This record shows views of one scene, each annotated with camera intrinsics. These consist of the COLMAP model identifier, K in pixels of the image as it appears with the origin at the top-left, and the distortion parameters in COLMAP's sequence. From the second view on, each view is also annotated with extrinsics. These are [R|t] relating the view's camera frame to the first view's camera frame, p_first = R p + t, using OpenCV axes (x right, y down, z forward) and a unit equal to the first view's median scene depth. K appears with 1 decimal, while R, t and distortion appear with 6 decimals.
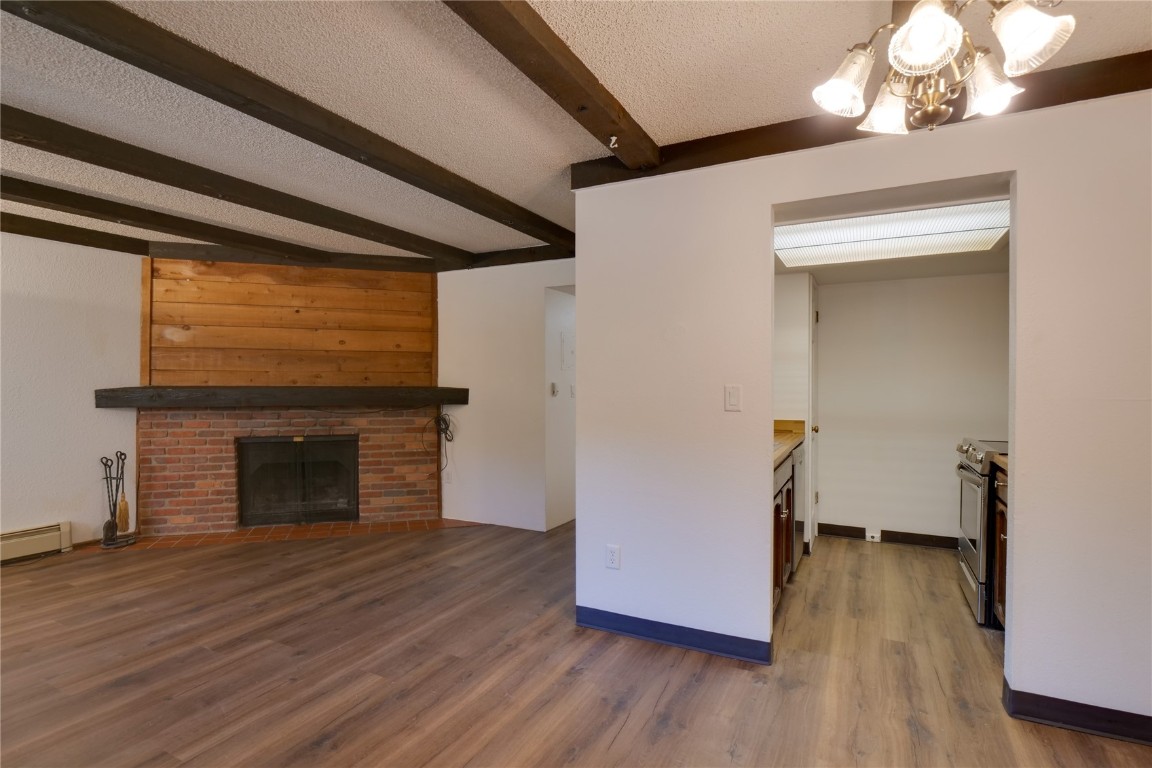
lens RADIAL K [[578.2, 0, 582.6], [0, 578.2, 389.5], [0, 0, 1]] dist [-0.027177, 0.001104]
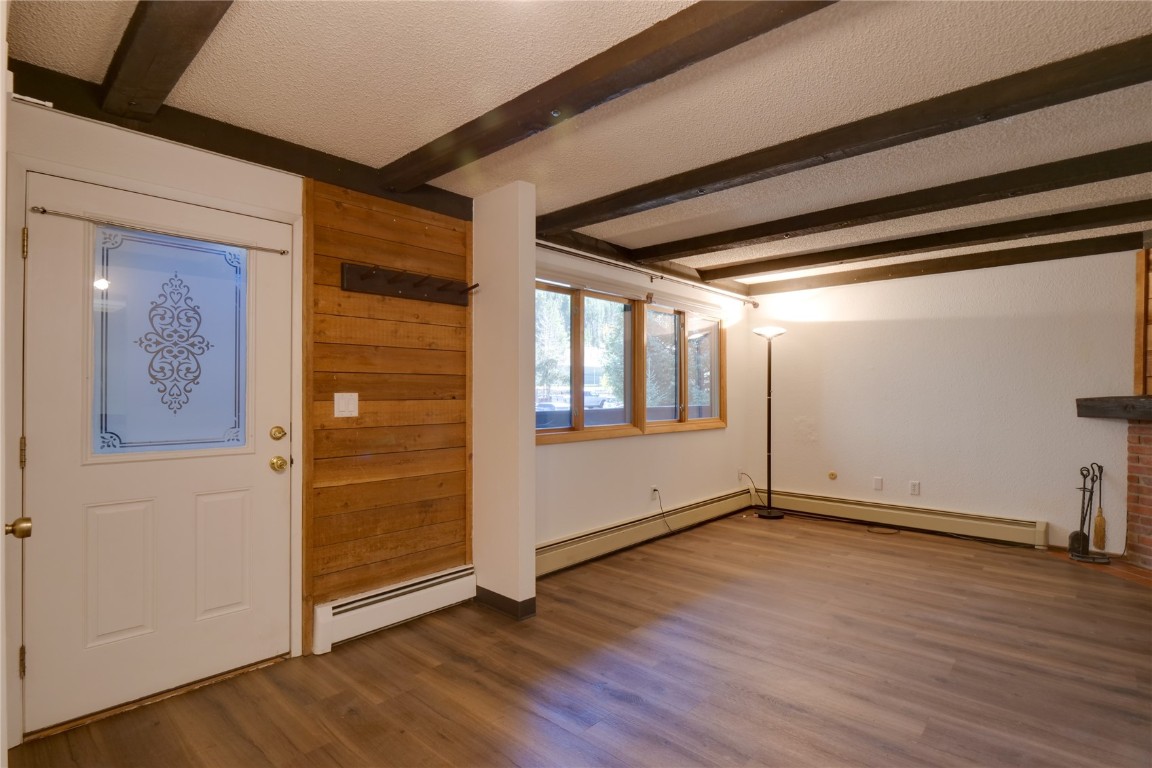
lens RADIAL K [[578.2, 0, 565.0], [0, 578.2, 392.7], [0, 0, 1]] dist [-0.027177, 0.001104]
pose [[-0.283287, -0.000475, -0.959035, 0.312801], [-0.014881, 0.999882, 0.003900, -0.000420], [0.958920, 0.015376, -0.283260, 0.369311]]
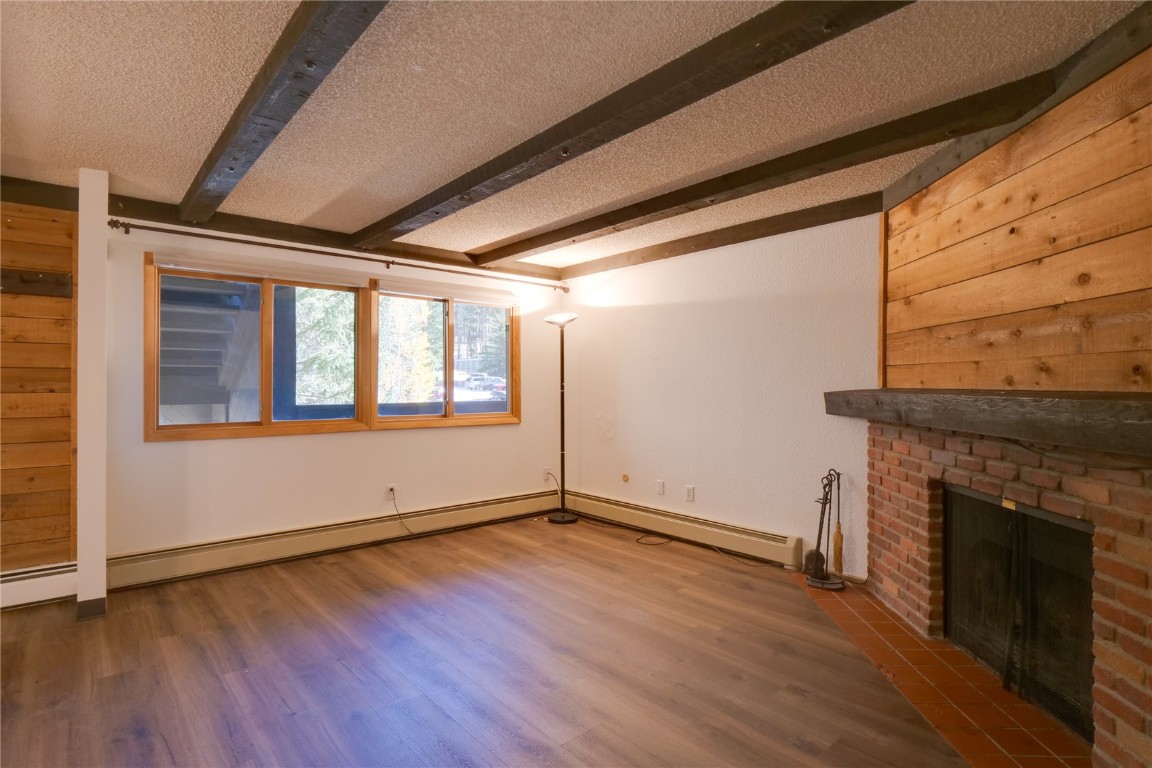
lens RADIAL K [[578.2, 0, 569.9], [0, 578.2, 382.9], [0, 0, 1]] dist [-0.027177, 0.001104]
pose [[-0.381481, -0.006306, -0.924355, 0.069113], [-0.013644, 0.999906, -0.001191, -0.006799], [0.924276, 0.012158, -0.381531, 0.866382]]
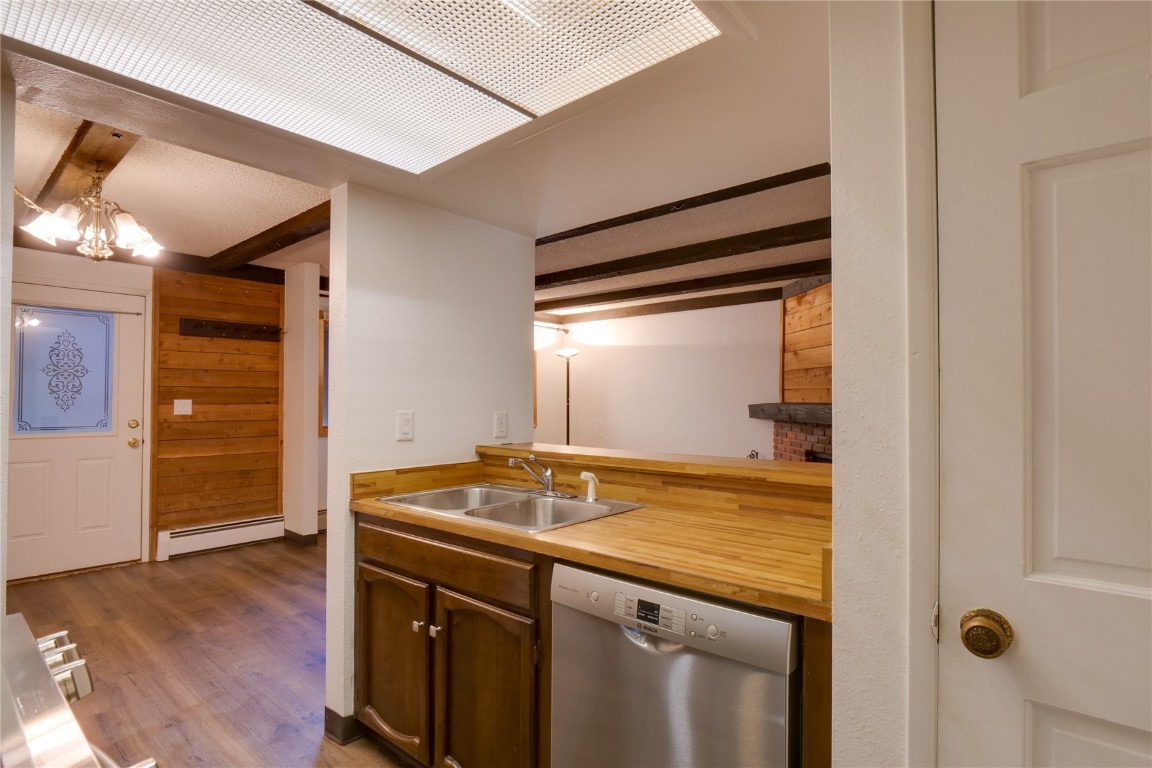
lens RADIAL K [[578.2, 0, 567.1], [0, 578.2, 393.7], [0, 0, 1]] dist [-0.027177, 0.001104]
pose [[-0.243994, -0.011621, -0.969707, 0.554942], [-0.016988, 0.999826, -0.007708, -0.007386], [0.969628, 0.014593, -0.244149, 0.810453]]
